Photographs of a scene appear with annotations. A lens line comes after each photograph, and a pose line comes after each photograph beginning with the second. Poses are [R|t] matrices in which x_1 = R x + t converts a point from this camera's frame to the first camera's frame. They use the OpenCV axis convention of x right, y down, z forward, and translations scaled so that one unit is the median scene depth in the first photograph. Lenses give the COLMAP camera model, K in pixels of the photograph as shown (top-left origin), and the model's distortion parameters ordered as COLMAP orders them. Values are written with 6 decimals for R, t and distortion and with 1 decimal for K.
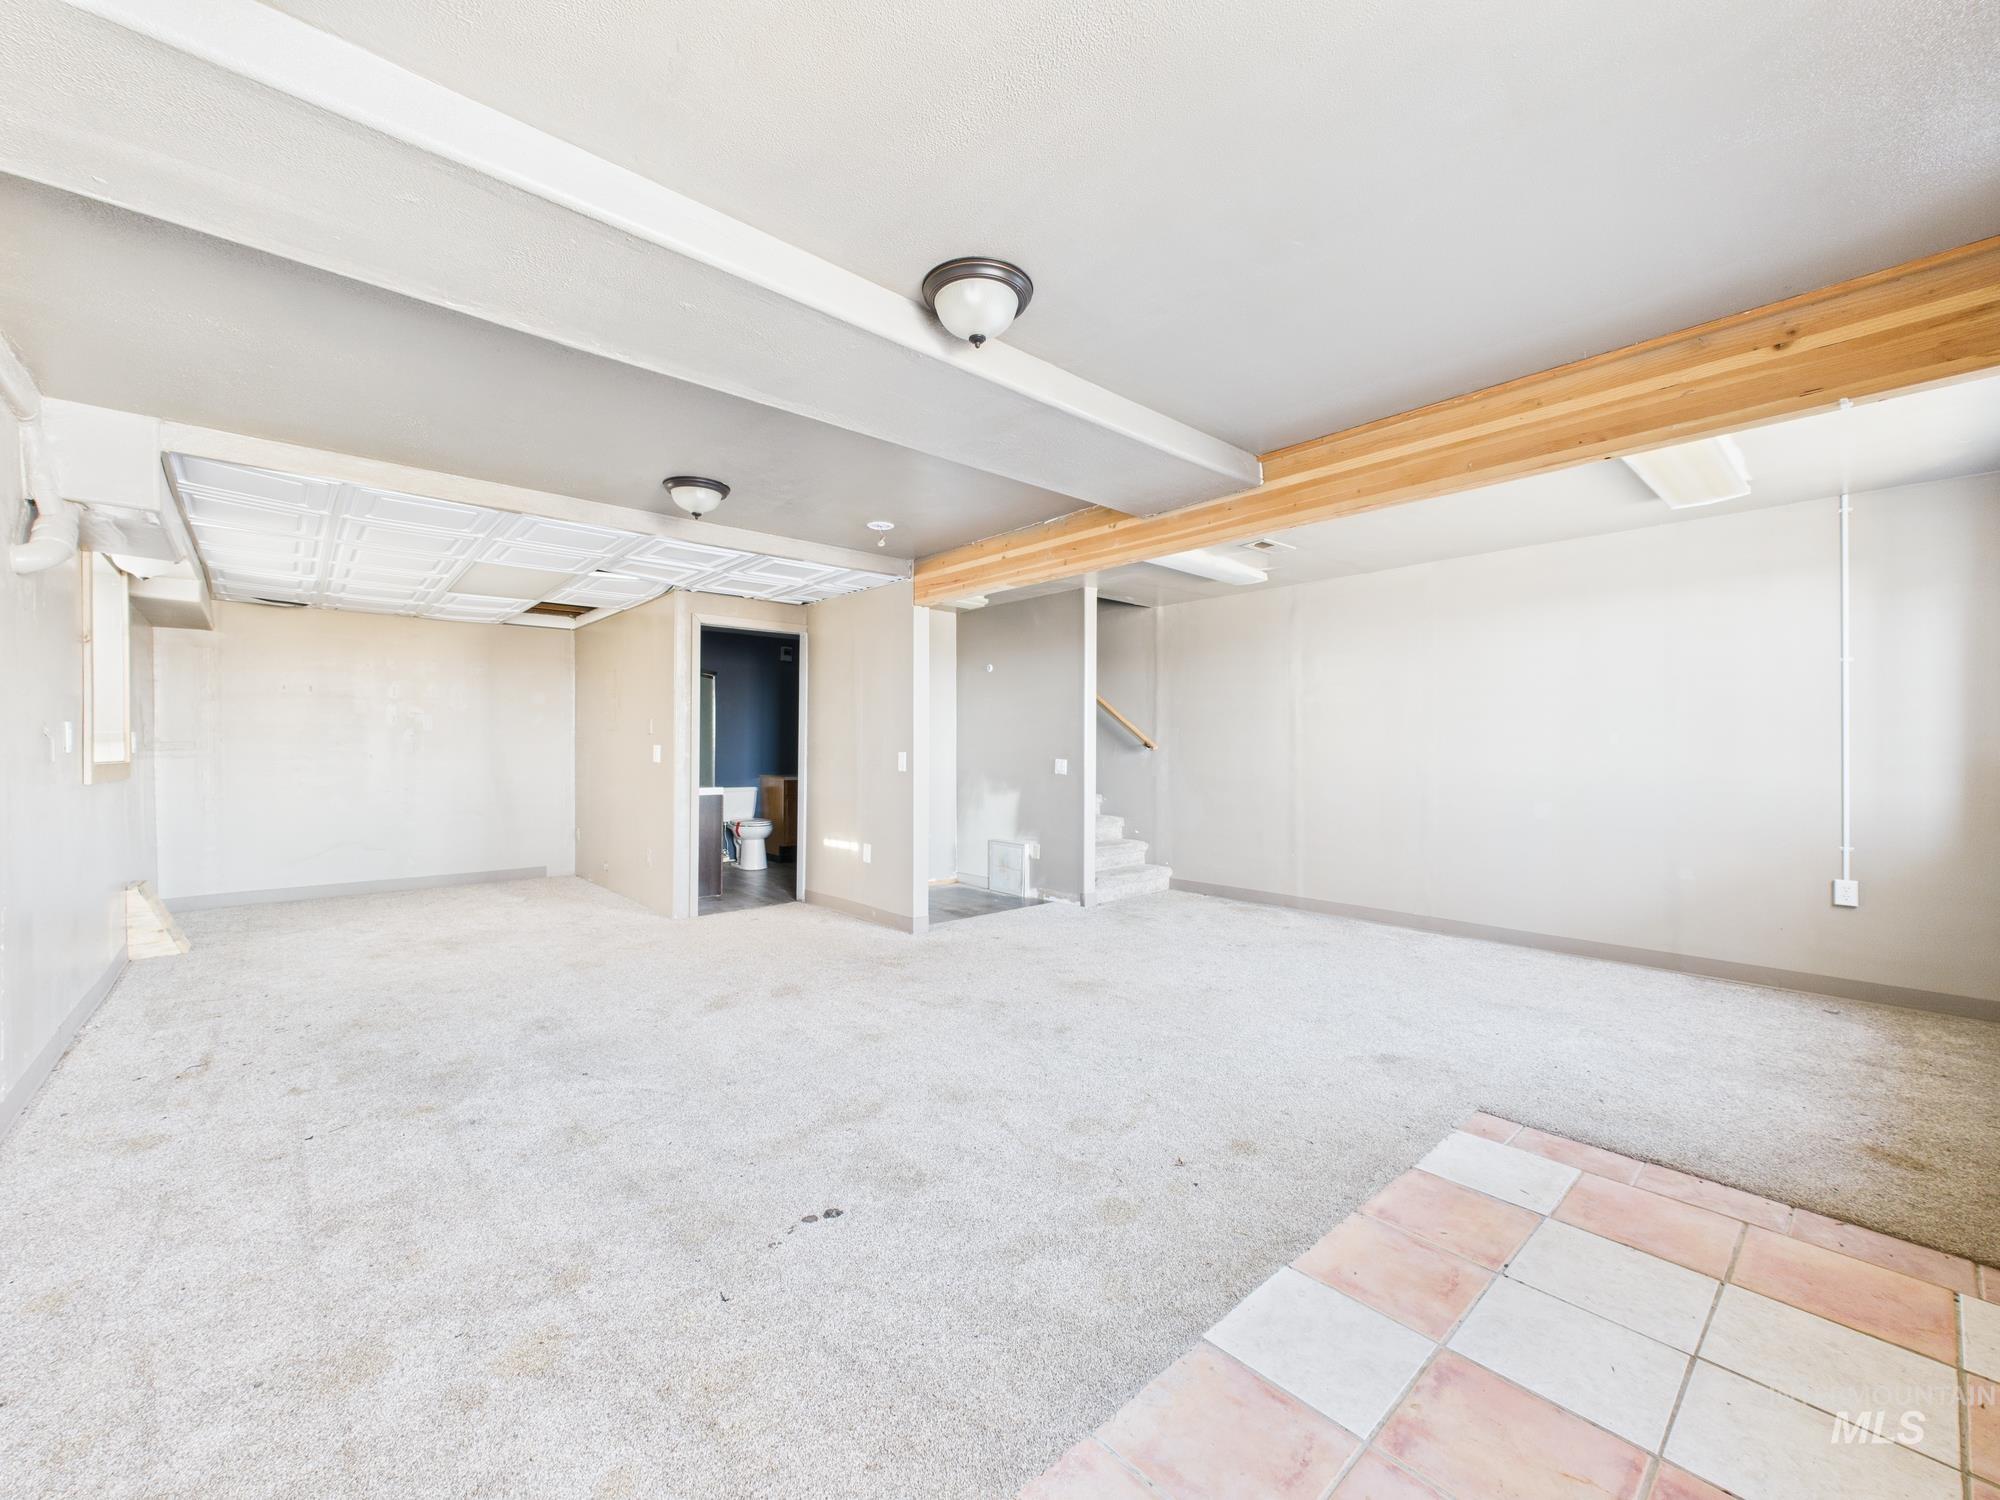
lens RADIAL K [[805.9, 0, 991.6], [0, 805.9, 744.4], [0, 0, 1]] dist [-0.001847, 0.000718]
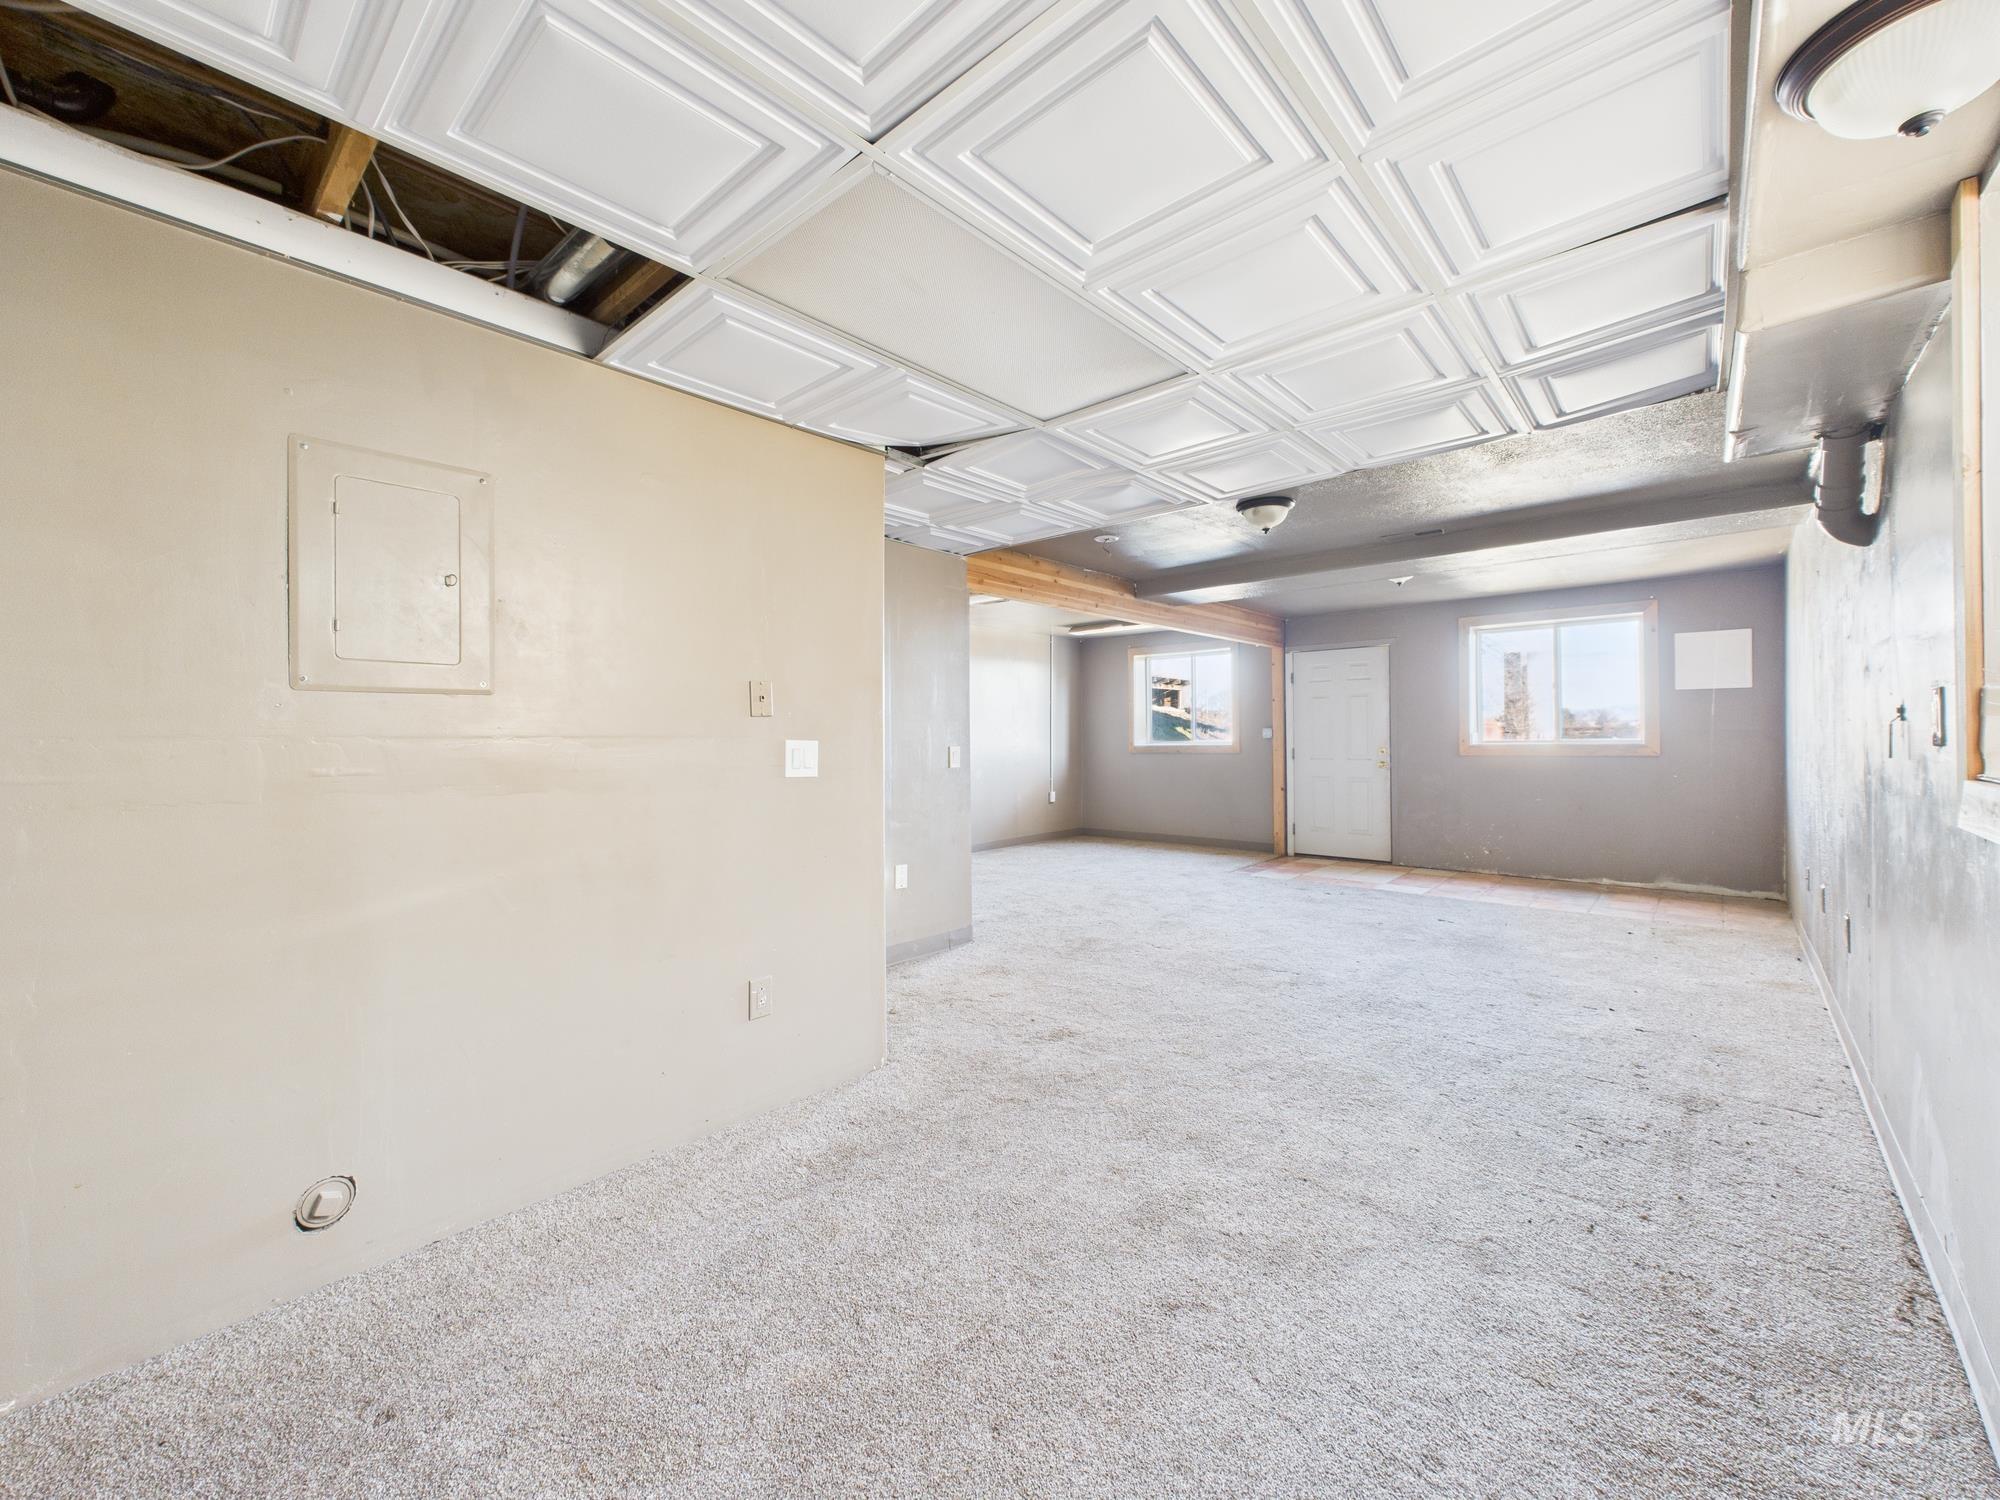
lens RADIAL K [[805.9, 0, 993.2], [0, 805.9, 739.1], [0, 0, 1]] dist [-0.001847, 0.000718]
pose [[-0.119585, -0.002469, 0.992821, -2.250028], [0.010975, 0.999933, 0.003808, -0.003872], [-0.992763, 0.011352, -0.119550, 2.385926]]
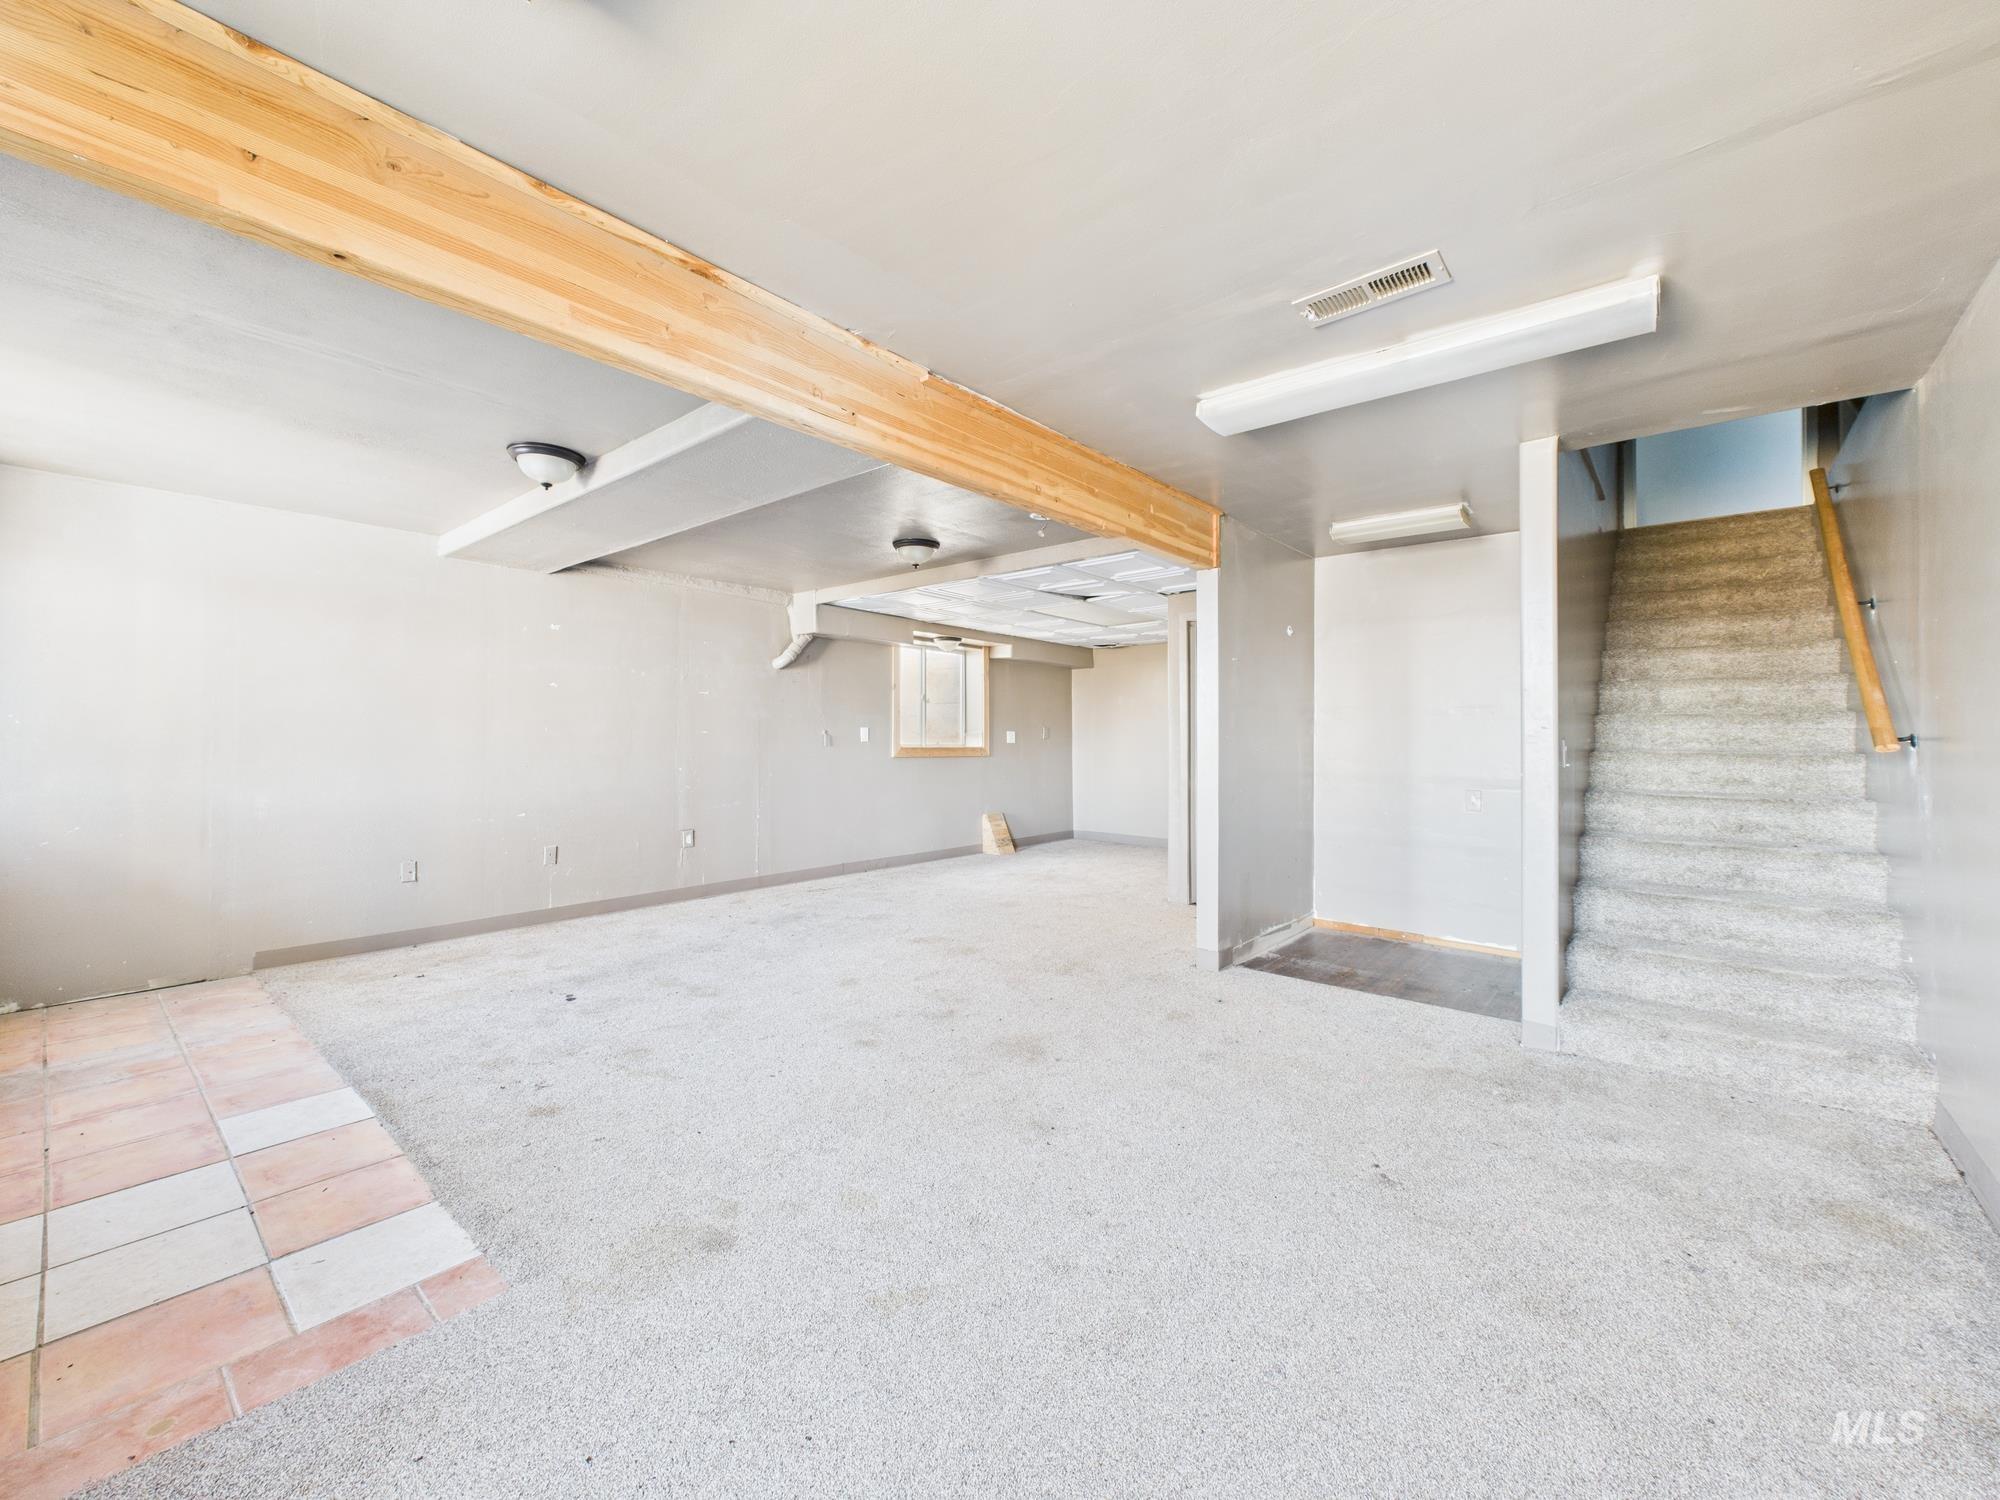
lens RADIAL K [[805.9, 0, 998.3], [0, 805.9, 732.6], [0, 0, 1]] dist [-0.001847, 0.000718]
pose [[0.143712, -0.005039, -0.989607, 1.515196], [-0.005239, 0.999969, -0.005852, 0.002255], [0.989606, 0.006026, 0.143681, 1.494776]]
